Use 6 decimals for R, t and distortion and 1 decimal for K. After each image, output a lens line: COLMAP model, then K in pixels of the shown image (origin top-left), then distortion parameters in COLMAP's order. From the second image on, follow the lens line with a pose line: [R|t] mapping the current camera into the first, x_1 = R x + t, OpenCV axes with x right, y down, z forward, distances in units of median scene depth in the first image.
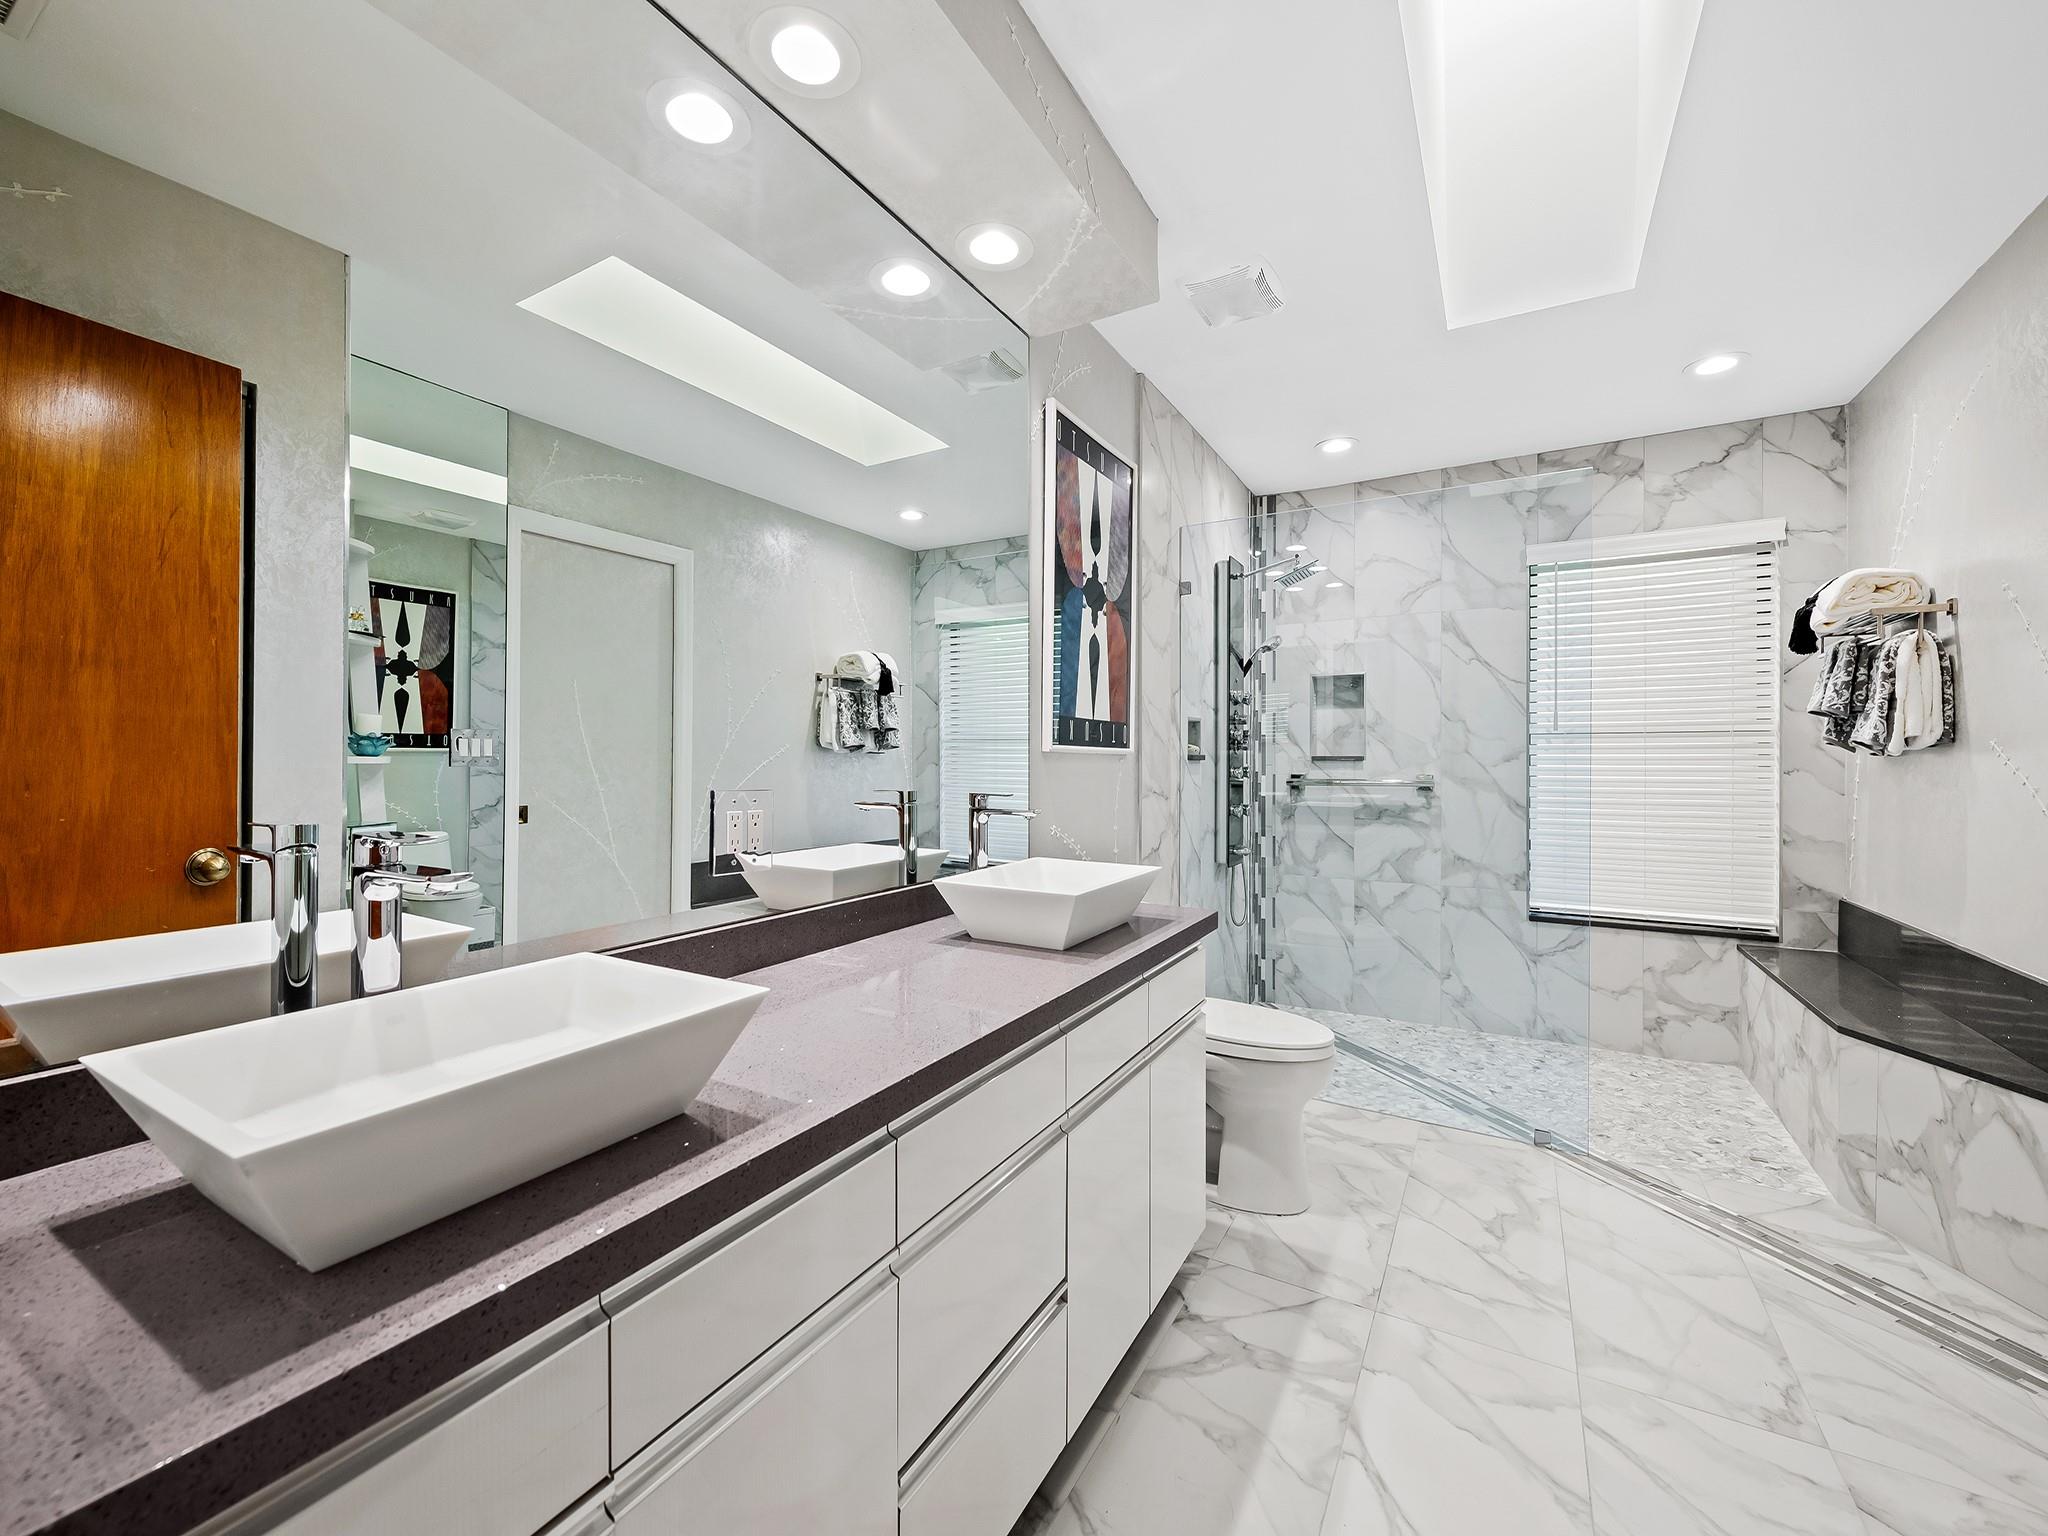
lens RADIAL K [[836.4, 0, 1015.5], [0, 836.4, 758.6], [0, 0, 1]] dist [-0.001454, -0.001482]
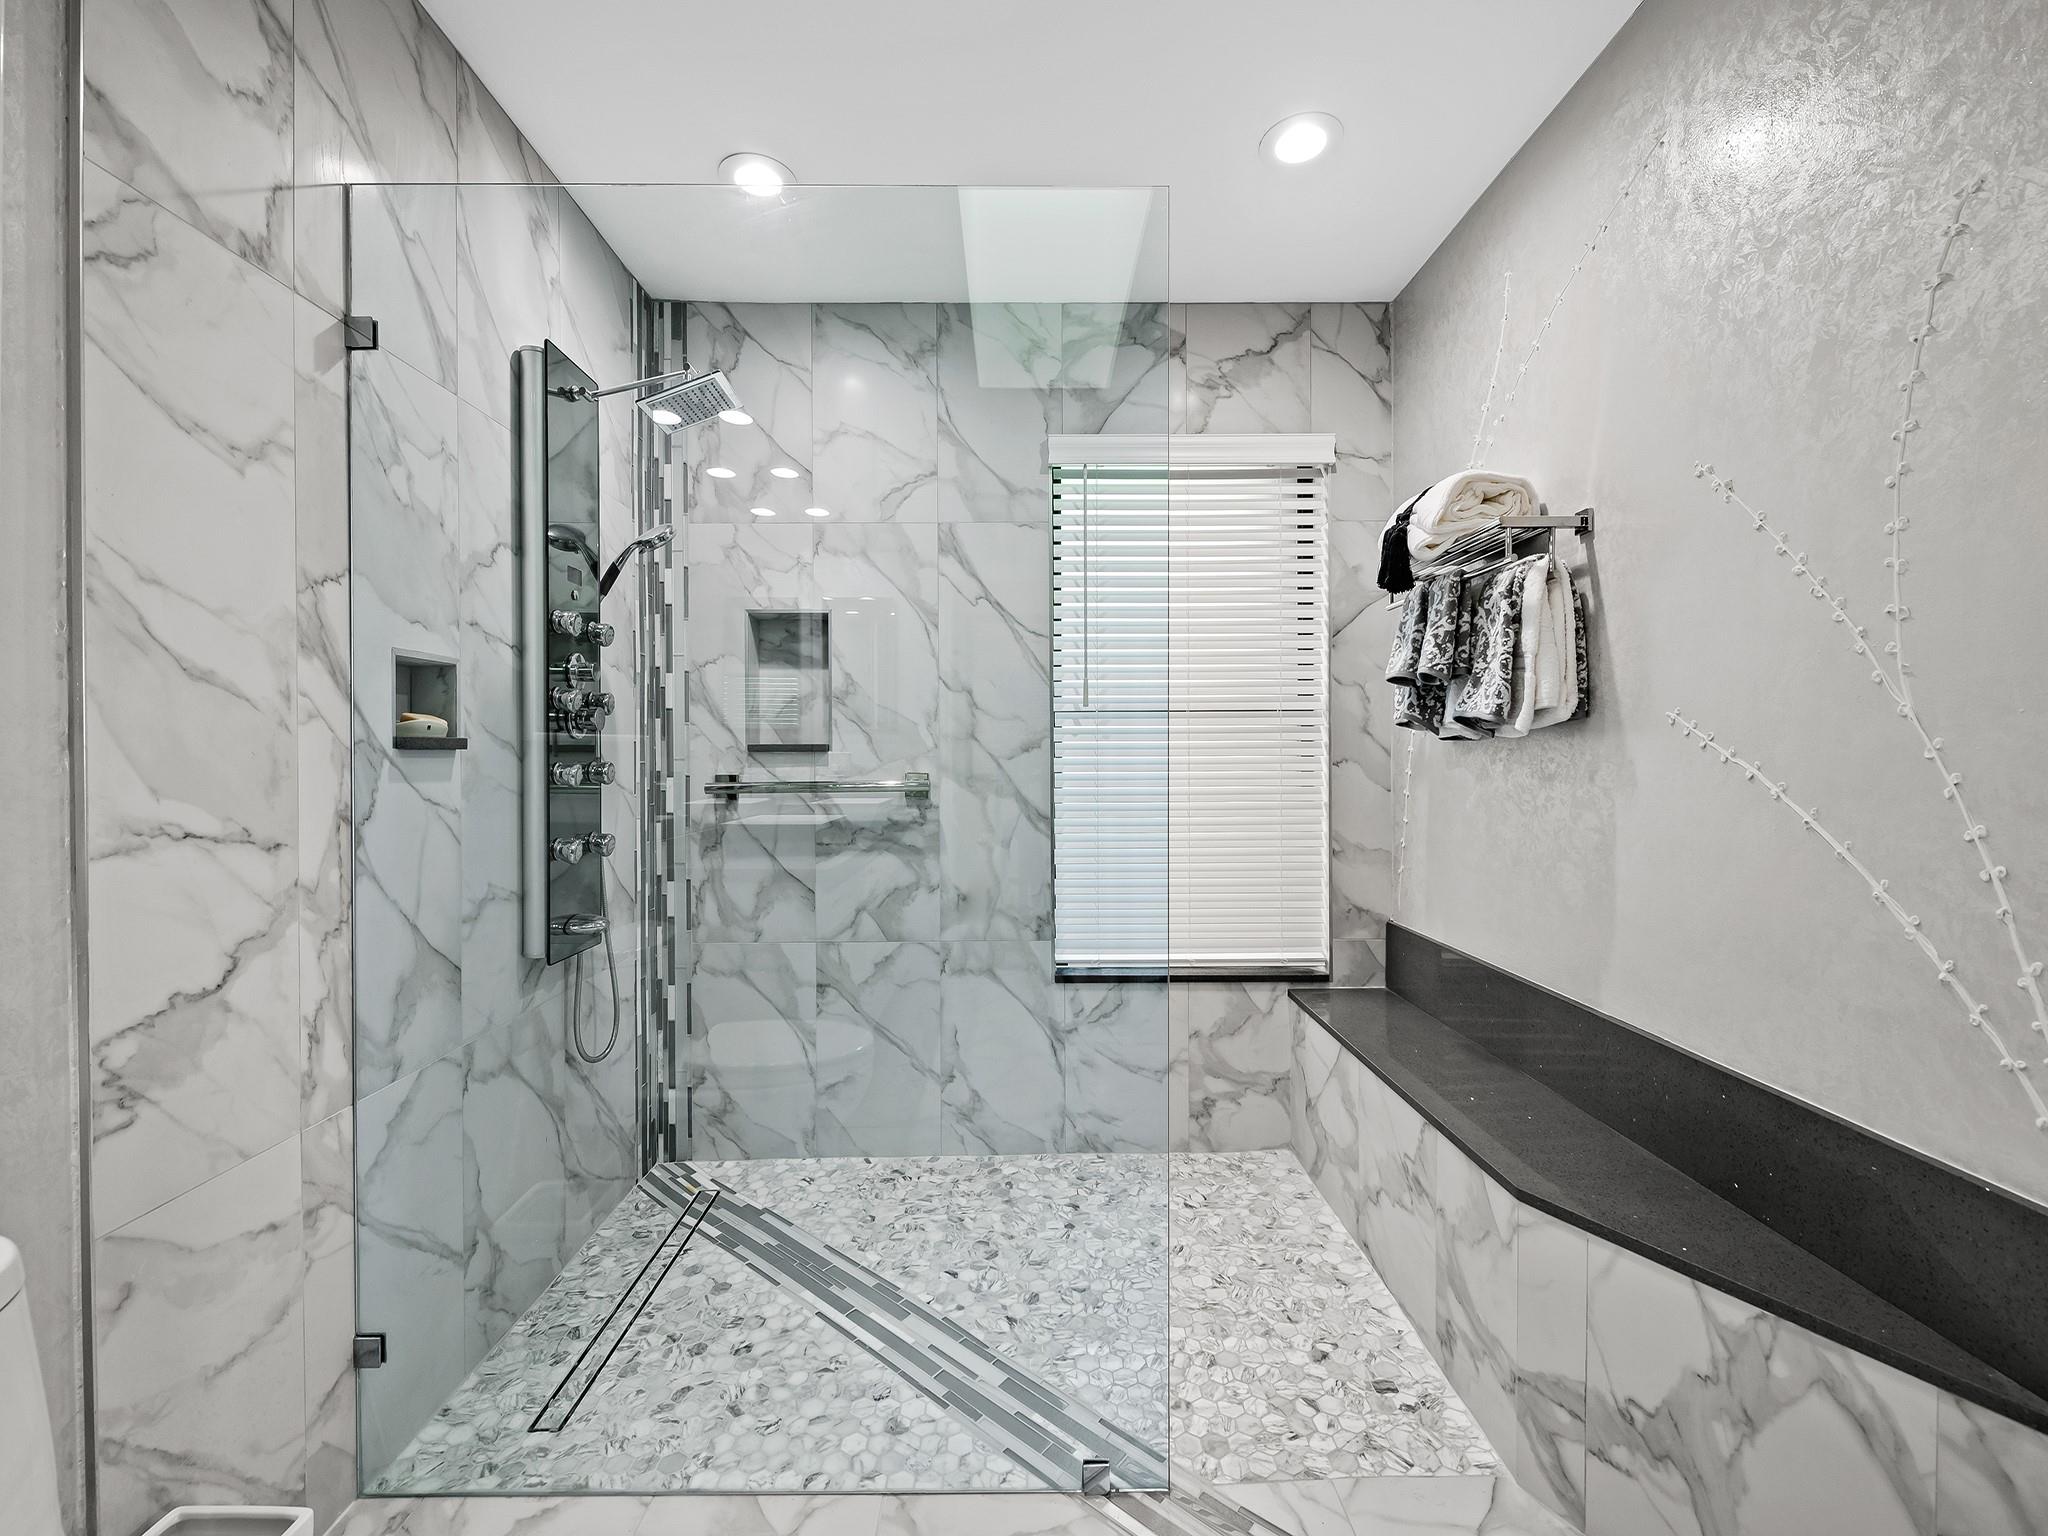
lens RADIAL K [[836.4, 0, 1024.1], [0, 836.4, 763.4], [0, 0, 1]] dist [-0.001454, -0.001482]
pose [[0.858223, -0.010006, 0.513180, 0.263513], [0.005808, 0.999935, 0.009783, 0.007004], [-0.513245, -0.005415, 0.858225, 0.462096]]
